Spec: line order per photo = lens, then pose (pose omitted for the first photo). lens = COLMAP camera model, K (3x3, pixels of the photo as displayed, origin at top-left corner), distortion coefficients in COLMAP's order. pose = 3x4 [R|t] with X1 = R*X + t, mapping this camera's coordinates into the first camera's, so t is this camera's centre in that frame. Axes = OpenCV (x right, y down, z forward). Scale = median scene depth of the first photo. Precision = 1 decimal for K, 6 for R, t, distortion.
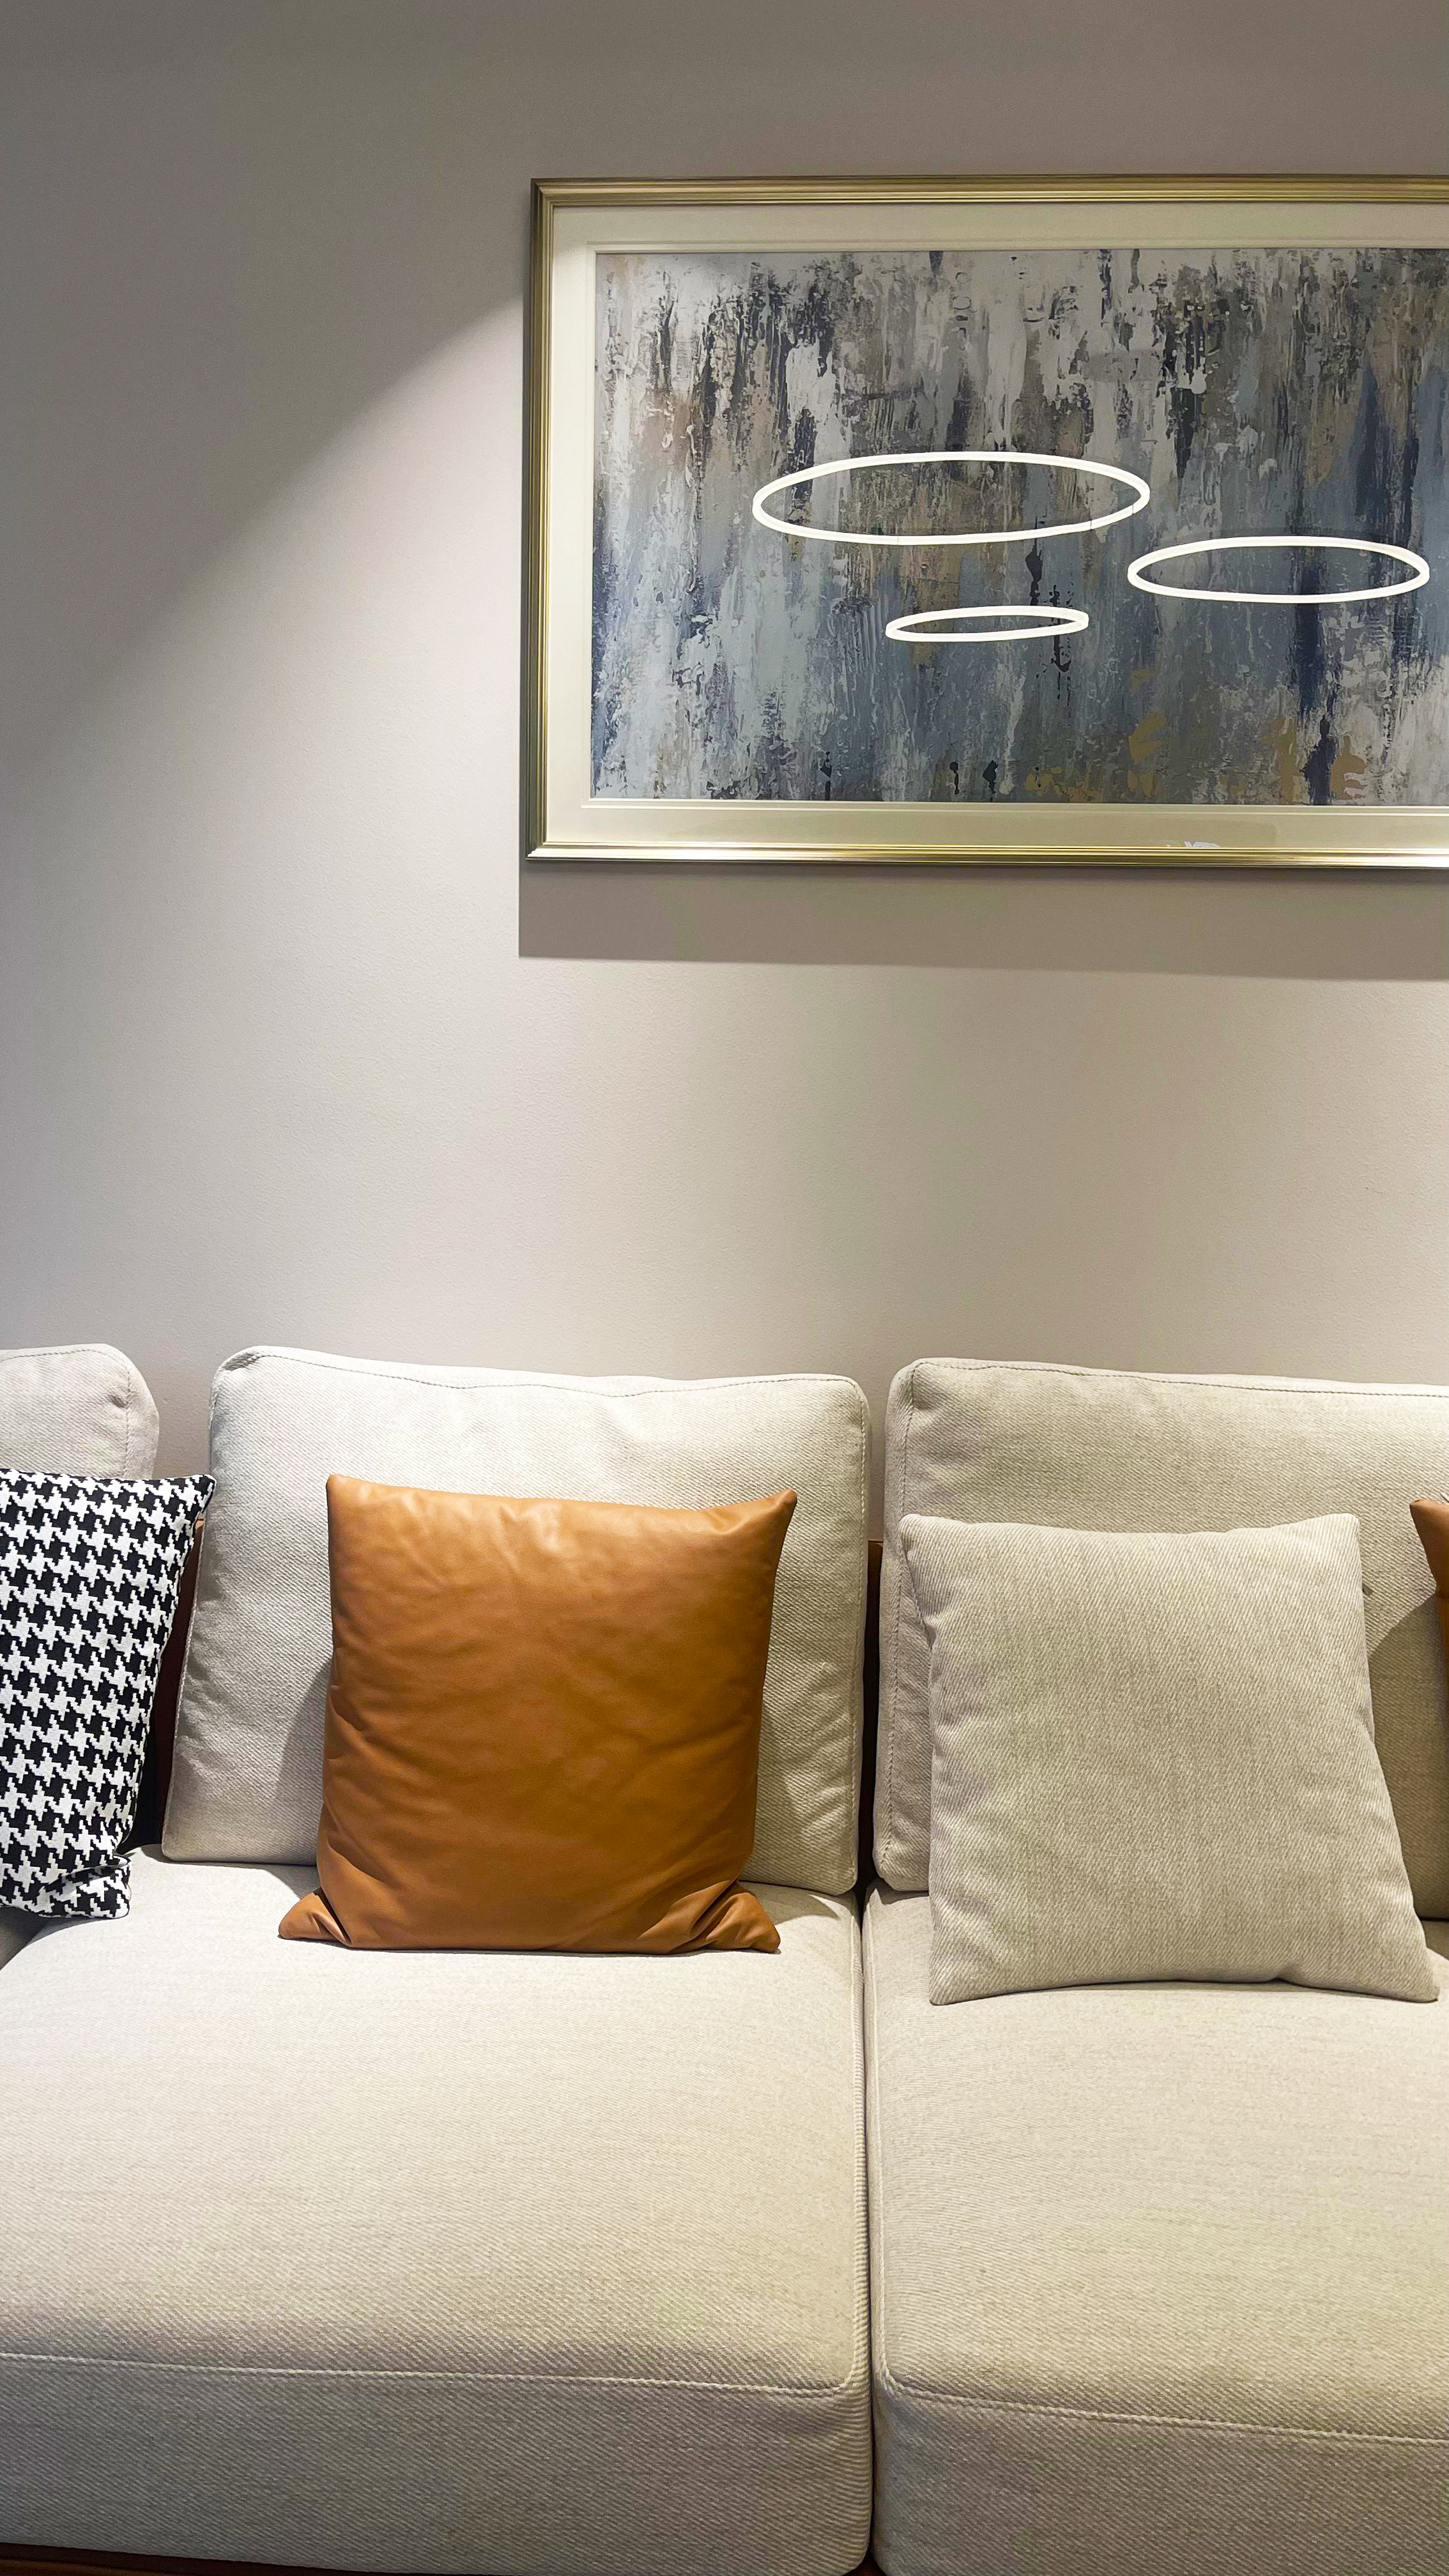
lens RADIAL K [[1952.4, 0, 727.9], [0, 1952.4, 1309.8], [0, 0, 1]] dist [0.028547, -0.004842]
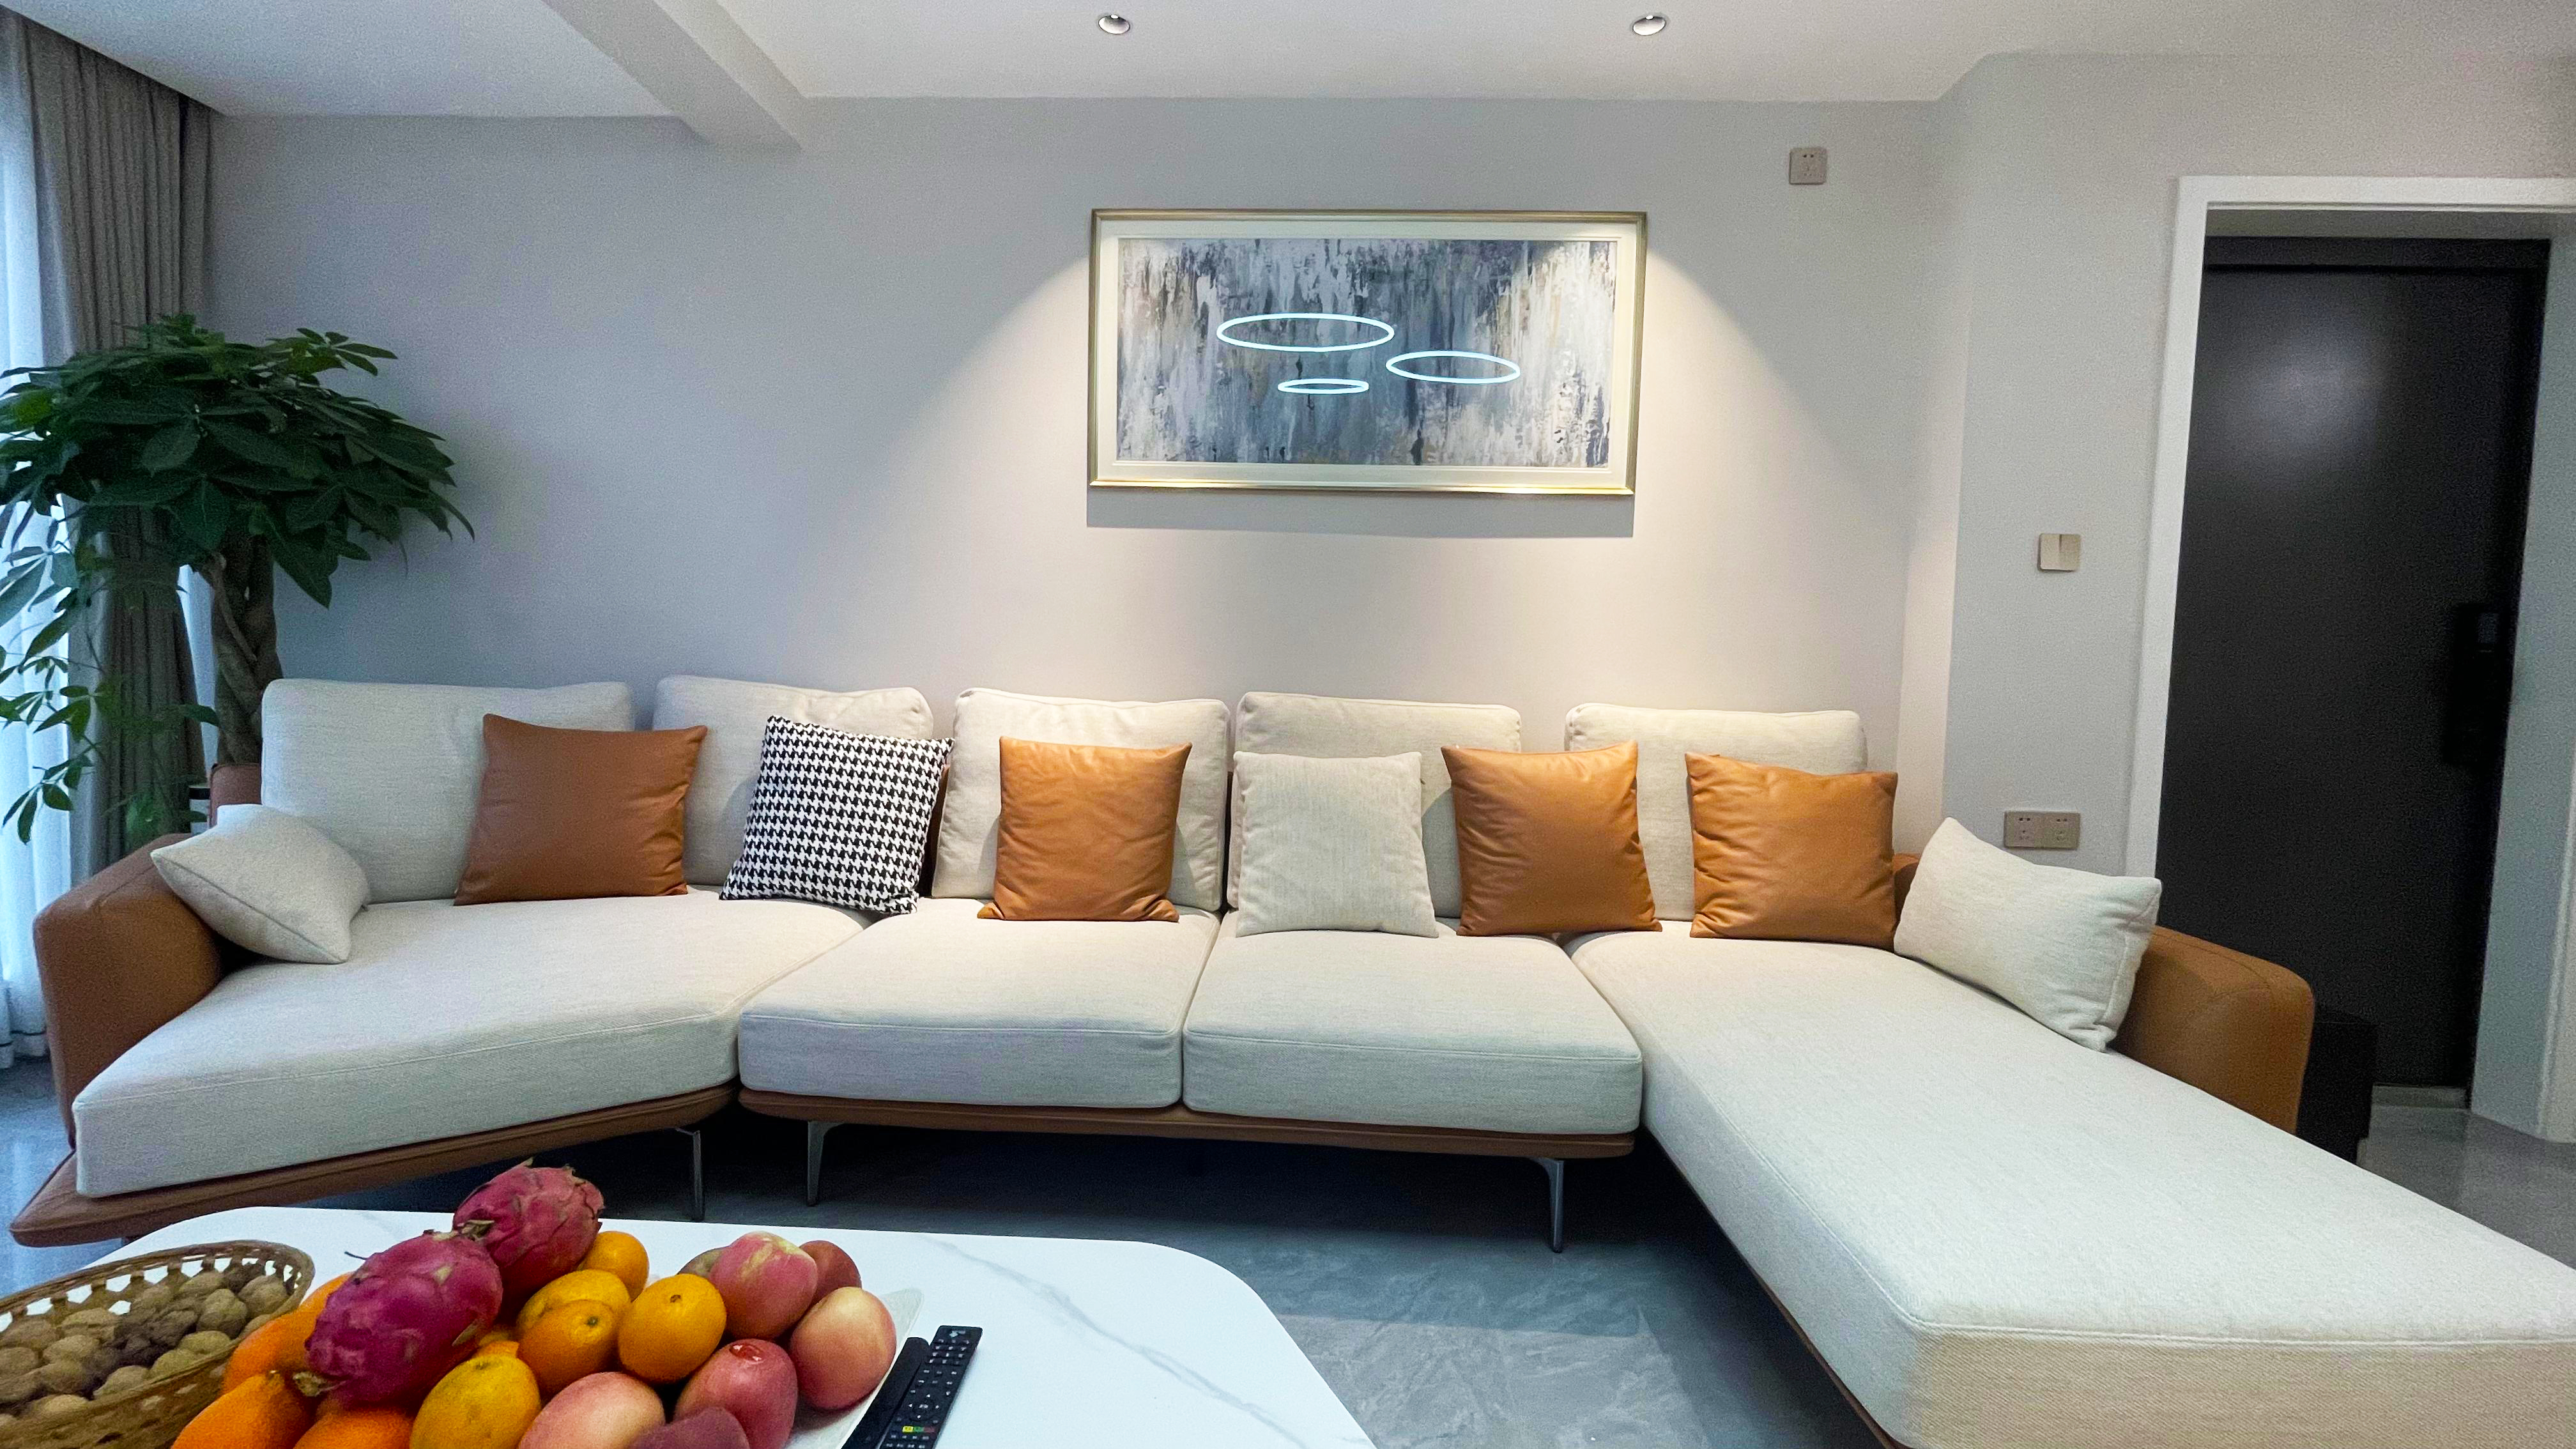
lens RADIAL K [[1042.7, 0, 1276.1], [0, 1042.7, 721.9], [0, 0, 1]] dist [0.000115, -0.000675]
pose [[0.999920, 0.001953, 0.012498, 0.117465], [-0.001709, 0.999808, -0.019533, 0.087757], [-0.012534, 0.019510, 0.999731, -0.288858]]
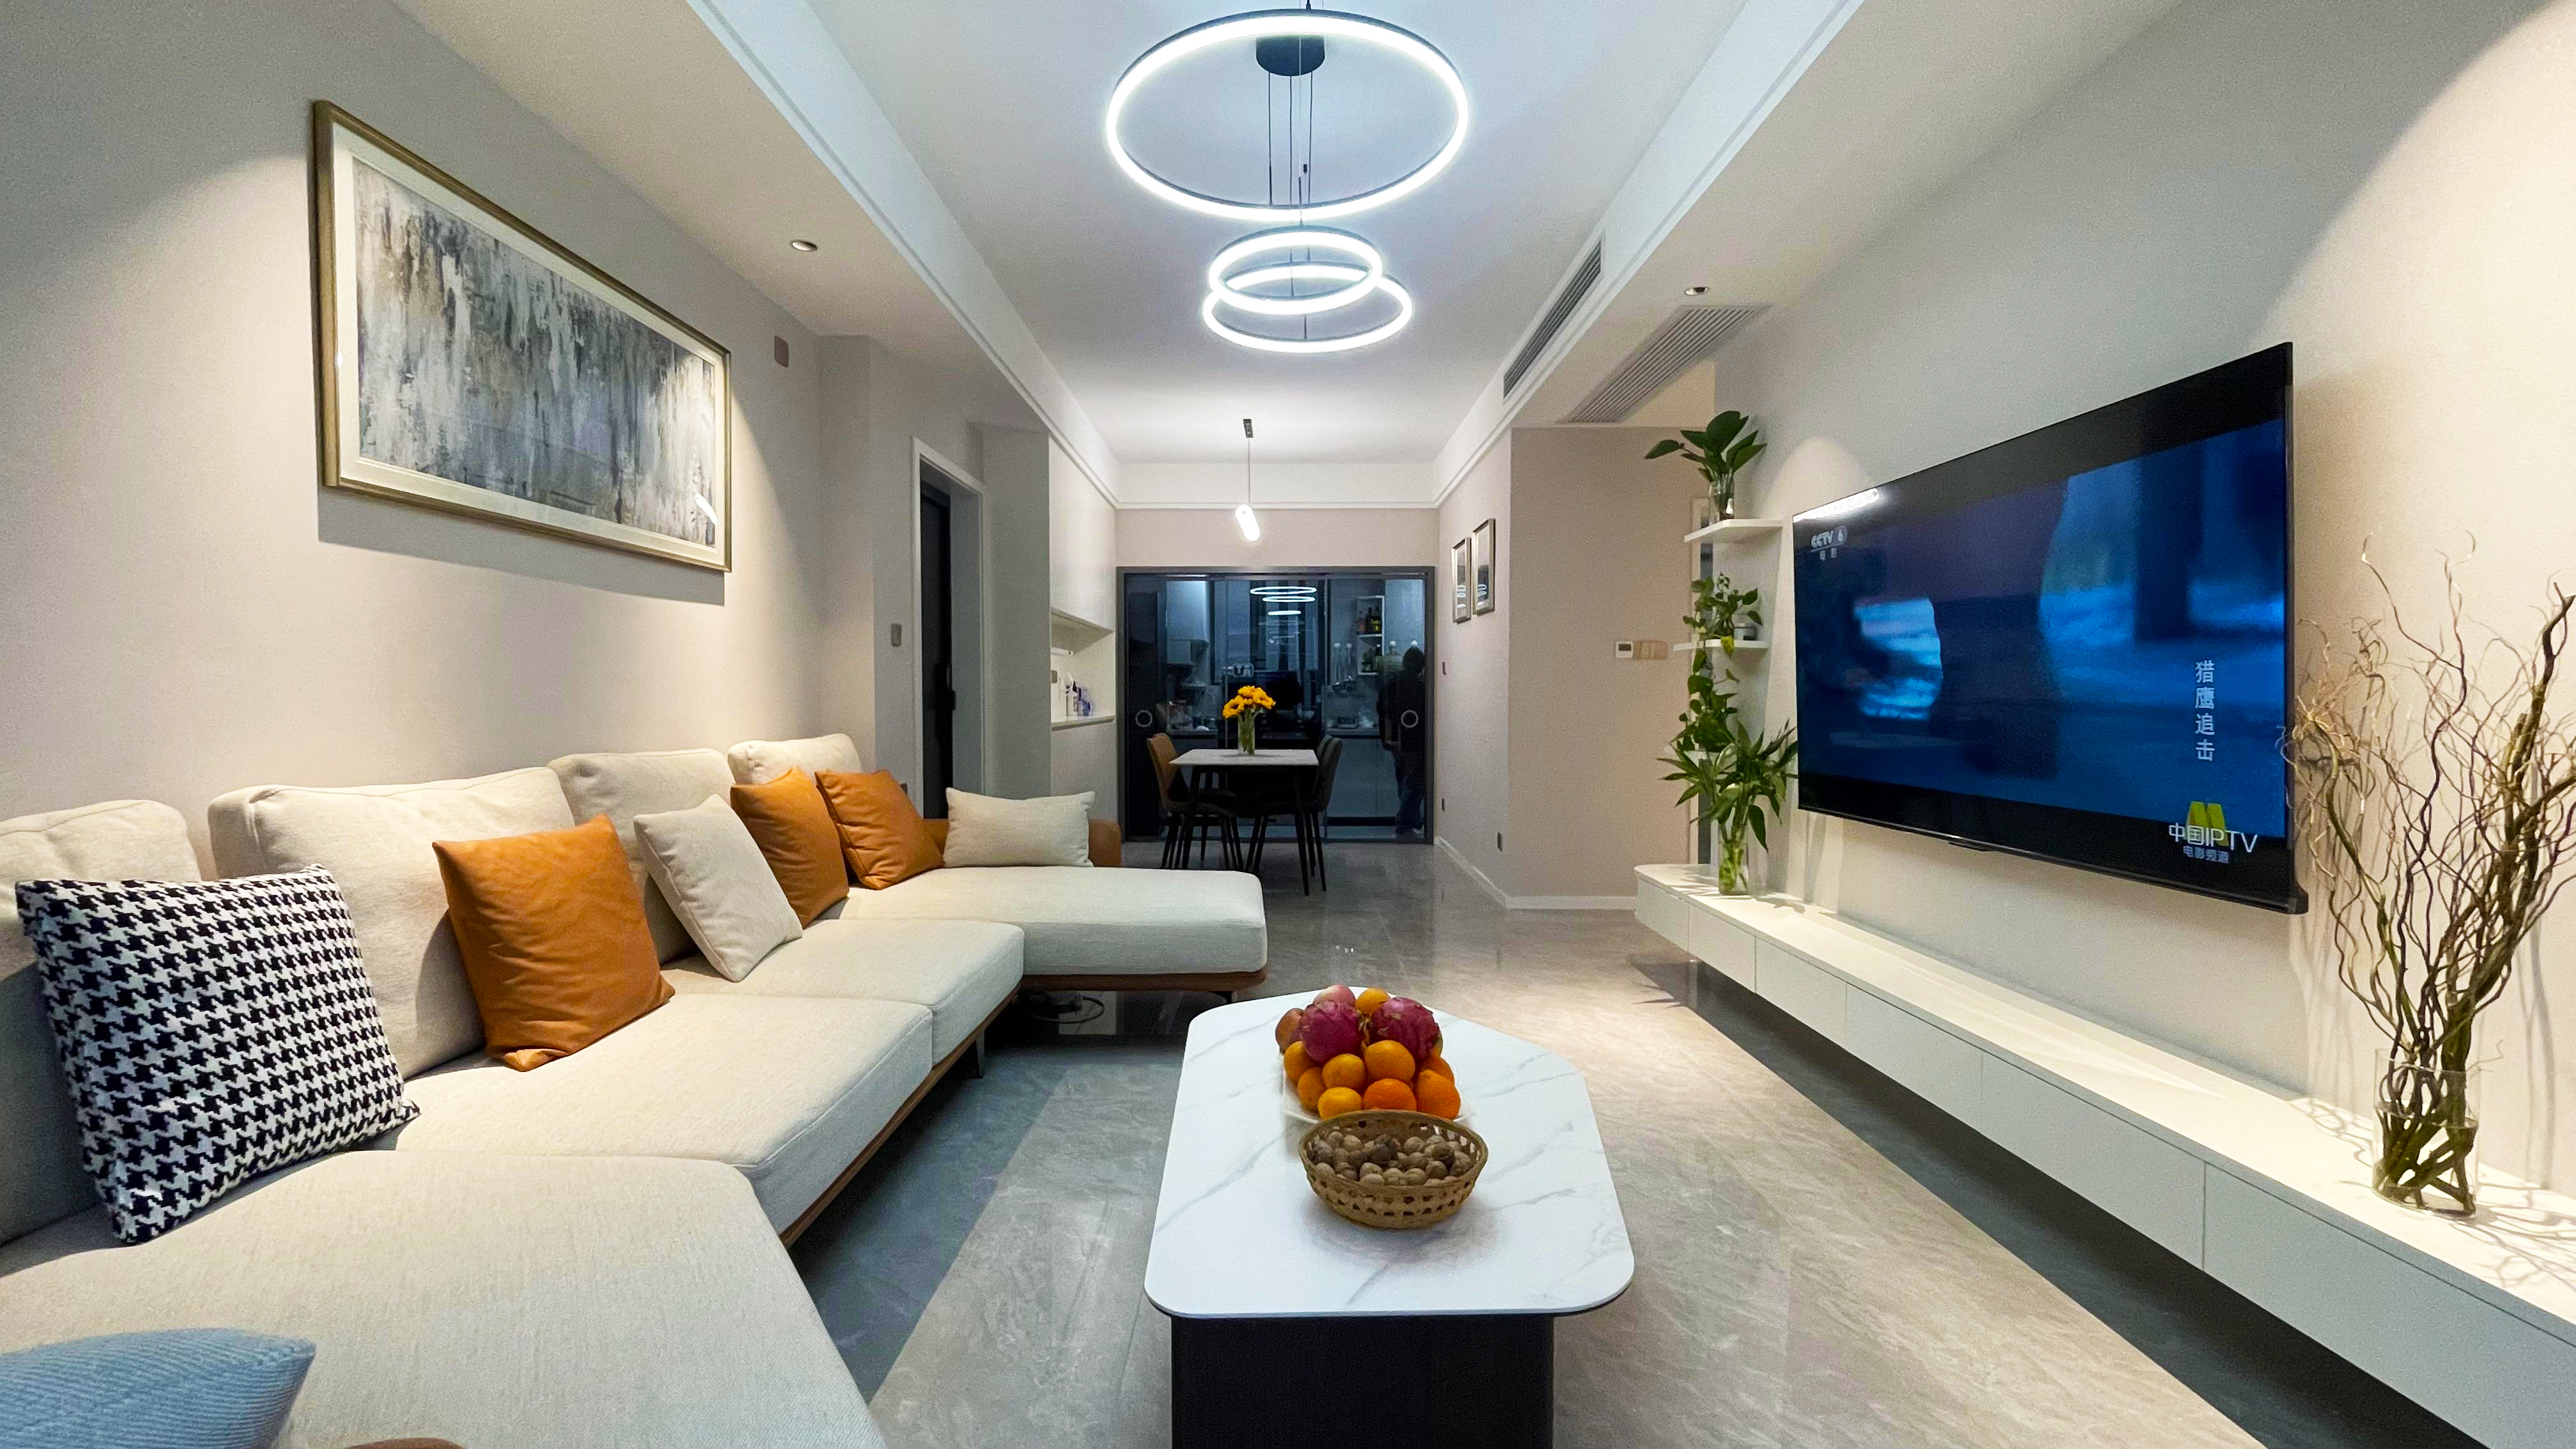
lens RADIAL K [[1042.7, 0, 1276.1], [0, 1042.7, 721.9], [0, 0, 1]] dist [0.000115, -0.000675]
pose [[-0.052453, -0.048424, 0.997449, -1.126130], [0.081475, 0.995286, 0.052604, -0.009686], [-0.995294, 0.084026, -0.048260, 0.268769]]
